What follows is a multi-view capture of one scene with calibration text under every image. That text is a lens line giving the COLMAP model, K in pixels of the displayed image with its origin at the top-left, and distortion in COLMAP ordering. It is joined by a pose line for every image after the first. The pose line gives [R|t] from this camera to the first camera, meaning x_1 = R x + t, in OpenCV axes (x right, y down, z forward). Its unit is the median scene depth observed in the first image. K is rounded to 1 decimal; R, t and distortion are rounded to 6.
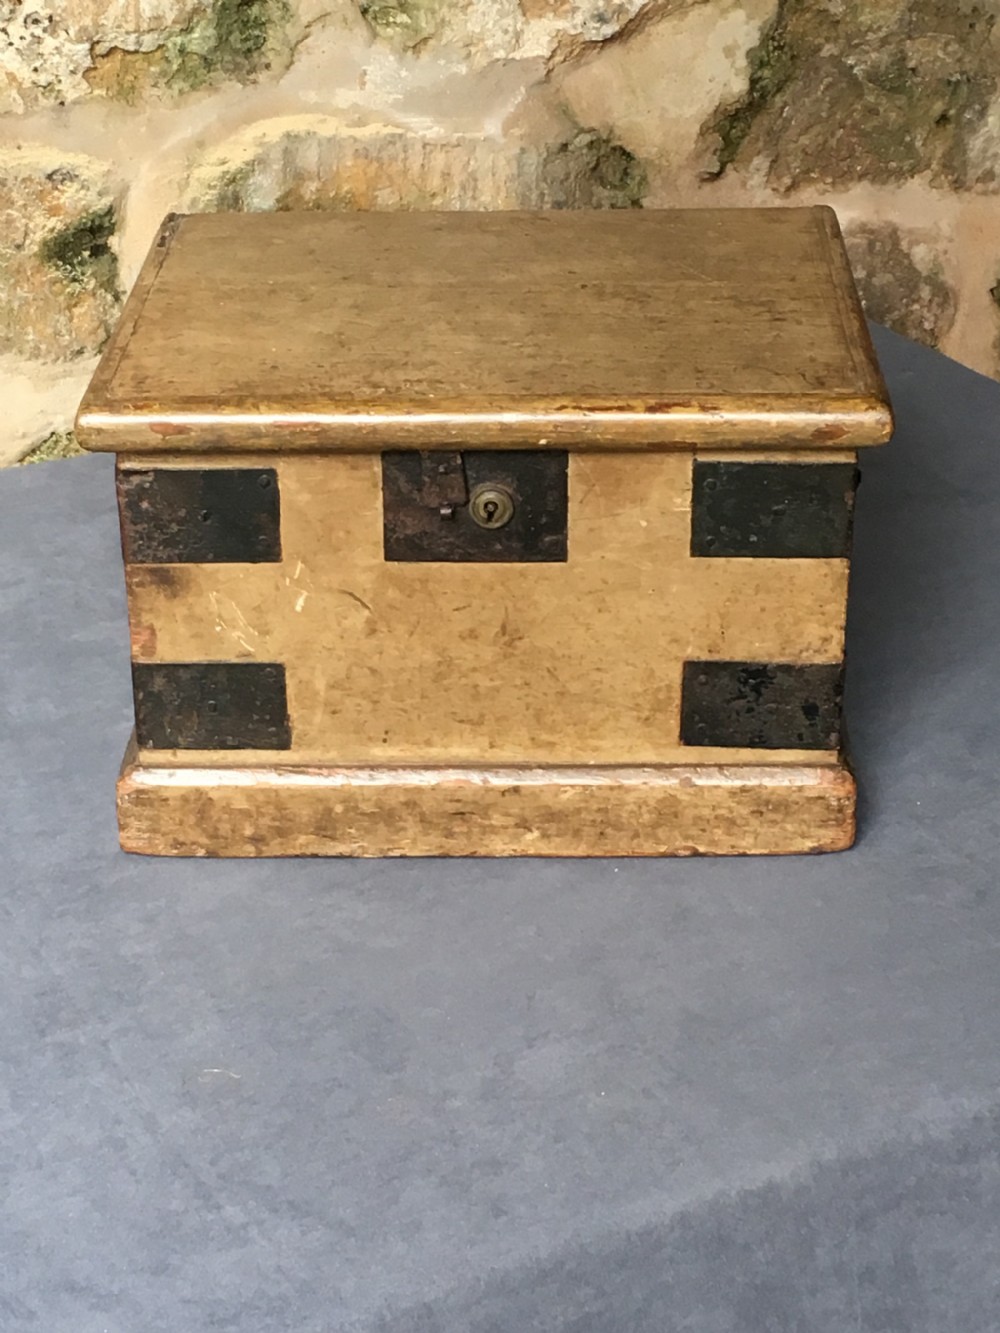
lens RADIAL K [[2742.1, 0, 509.2], [0, 2742.1, 671.1], [0, 0, 1]] dist [0.049579, 0.145893]
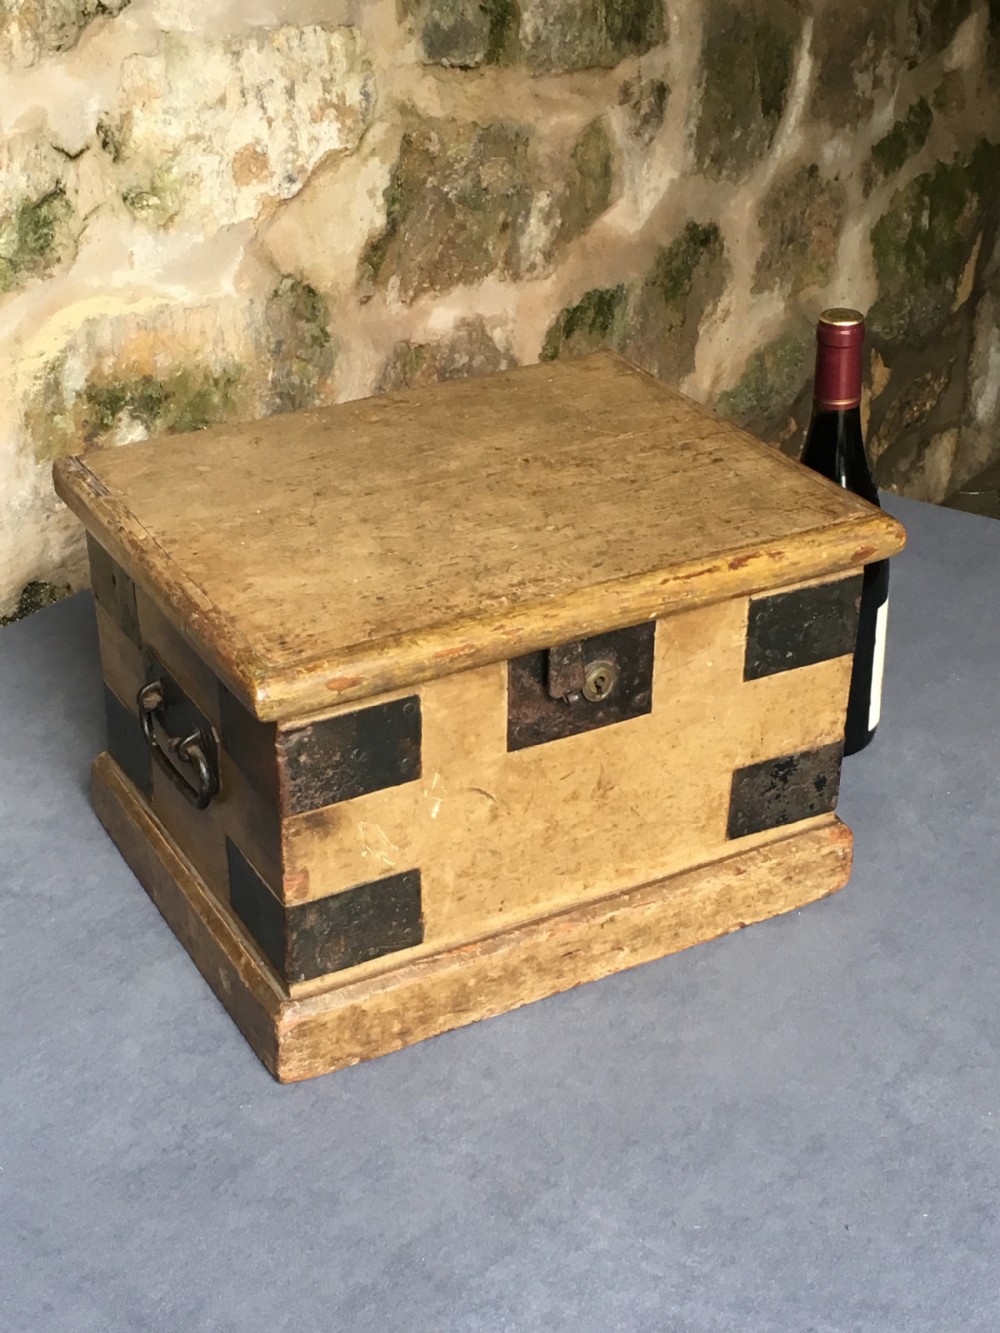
lens RADIAL K [[2052.1, 0, 507.0], [0, 2052.1, 669.9], [0, 0, 1]] dist [0.055779, 0.063876]
pose [[0.864263, -0.230672, 0.447036, -0.373718], [0.214237, 0.972828, 0.087794, -0.133753], [-0.455140, 0.019894, 0.890197, 0.270232]]
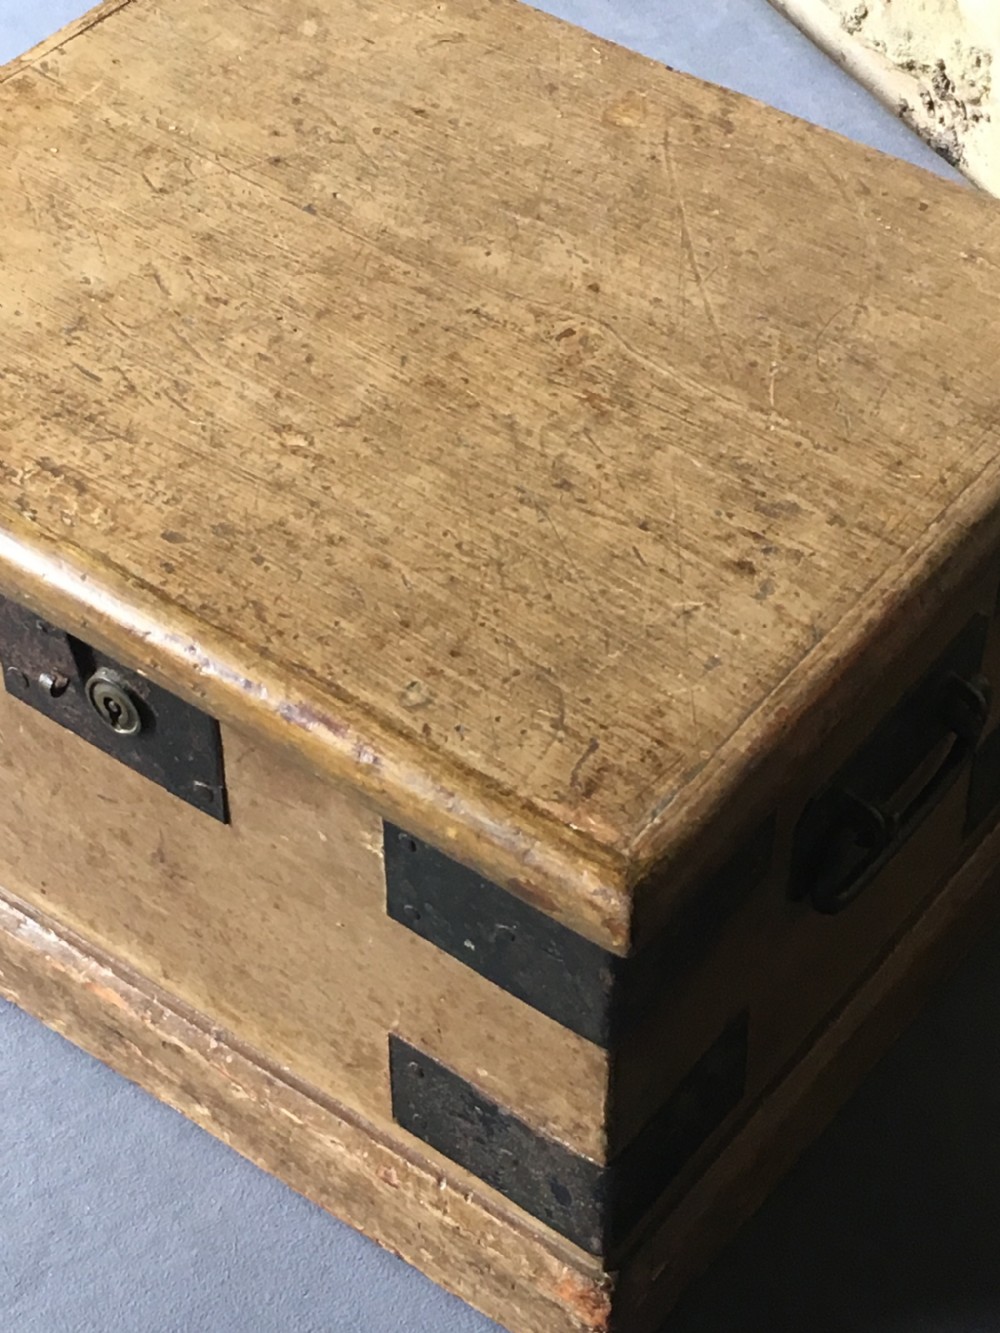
lens RADIAL K [[2742.1, 0, 509.2], [0, 2742.1, 671.1], [0, 0, 1]] dist [0.049579, 0.145893]
pose [[0.807852, 0.429727, -0.403372, 0.281337], [-0.270440, 0.878364, 0.394131, -0.303793], [0.523676, -0.209311, 0.825804, 0.512202]]
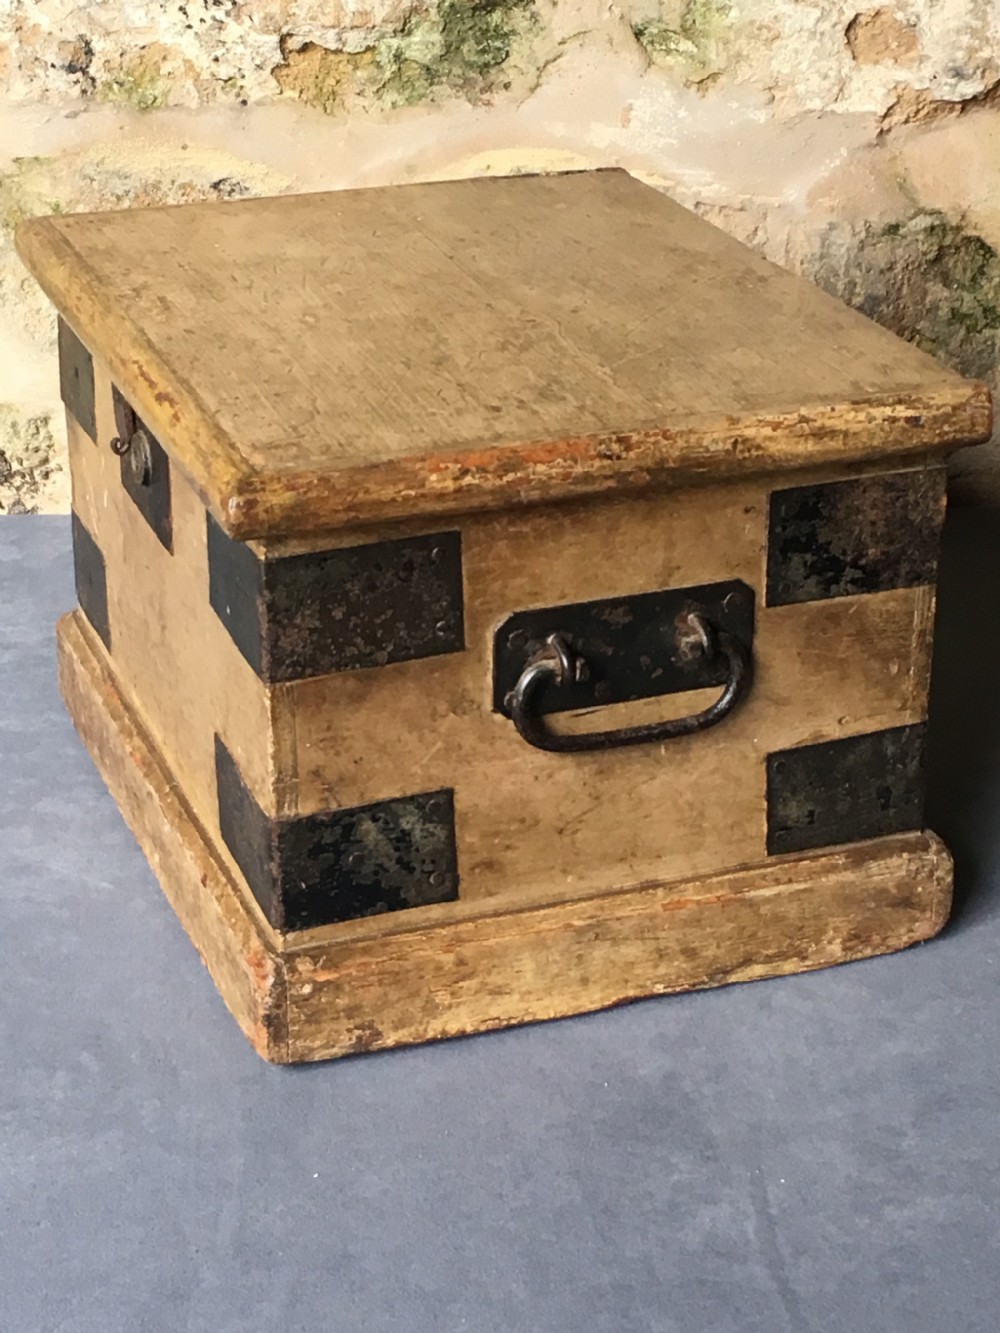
lens RADIAL K [[2742.1, 0, 509.2], [0, 2742.1, 671.1], [0, 0, 1]] dist [0.049579, 0.145893]
pose [[0.917558, 0.177793, -0.355637, 0.318062], [-0.185354, 0.982586, 0.013004, -0.077773], [0.351756, 0.053986, 0.934534, 0.318530]]
